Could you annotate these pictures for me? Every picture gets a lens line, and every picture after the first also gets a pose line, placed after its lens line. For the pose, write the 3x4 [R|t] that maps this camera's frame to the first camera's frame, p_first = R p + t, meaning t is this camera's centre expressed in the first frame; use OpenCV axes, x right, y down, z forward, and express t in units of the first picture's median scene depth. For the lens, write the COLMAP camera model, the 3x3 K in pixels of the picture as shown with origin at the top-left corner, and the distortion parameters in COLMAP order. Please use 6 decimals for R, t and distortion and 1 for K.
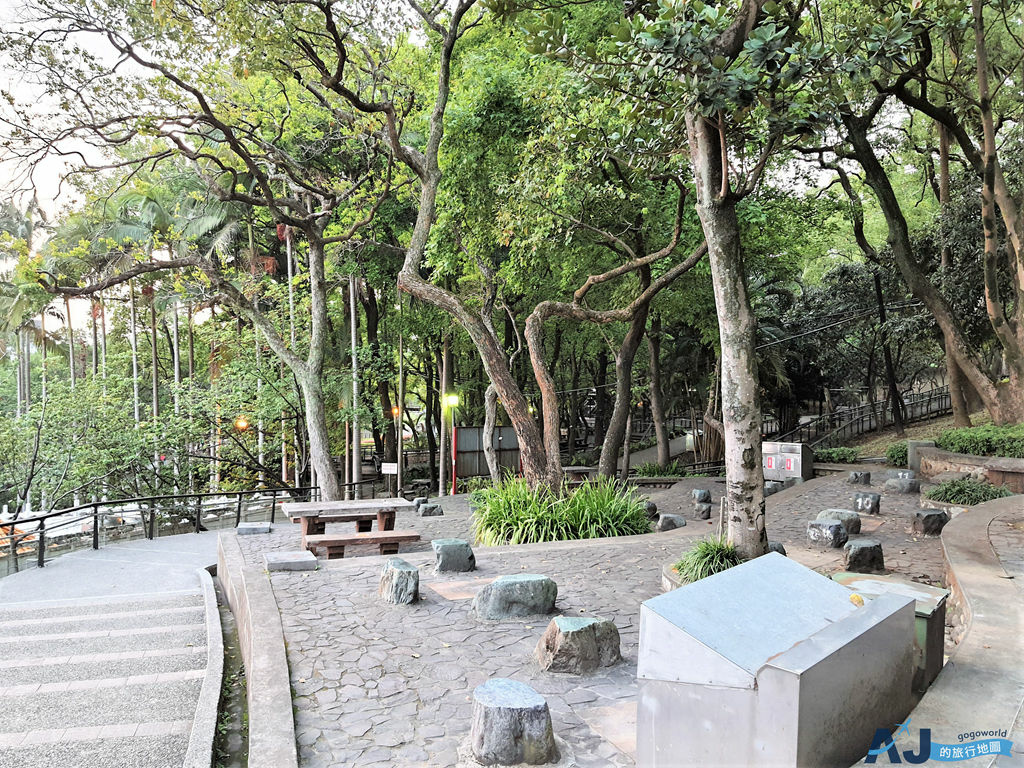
lens RADIAL K [[832.1, 0, 508.8], [0, 832.1, 381.9], [0, 0, 1]] dist [0.063775, -0.113354]
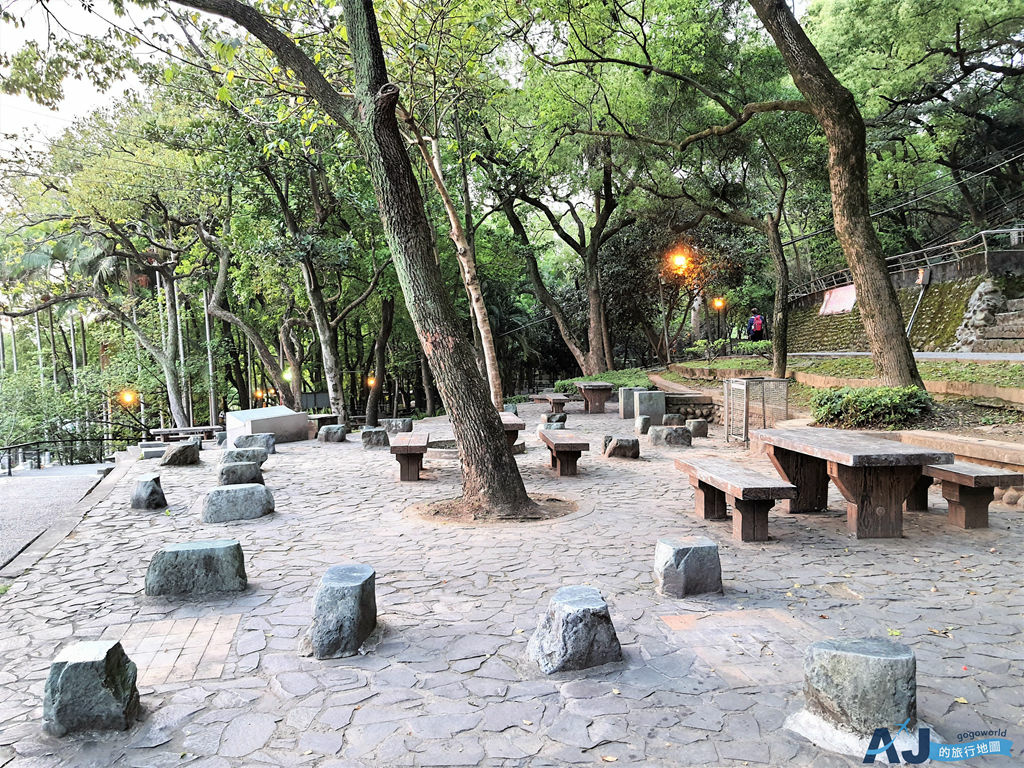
lens RADIAL K [[832.1, 0, 515.9], [0, 832.1, 385.0], [0, 0, 1]] dist [0.063775, -0.113354]
pose [[0.991793, -0.036406, 0.122561, 0.198814], [0.032768, 0.998964, 0.031574, 0.007741], [-0.123584, -0.027299, 0.991959, -0.606728]]
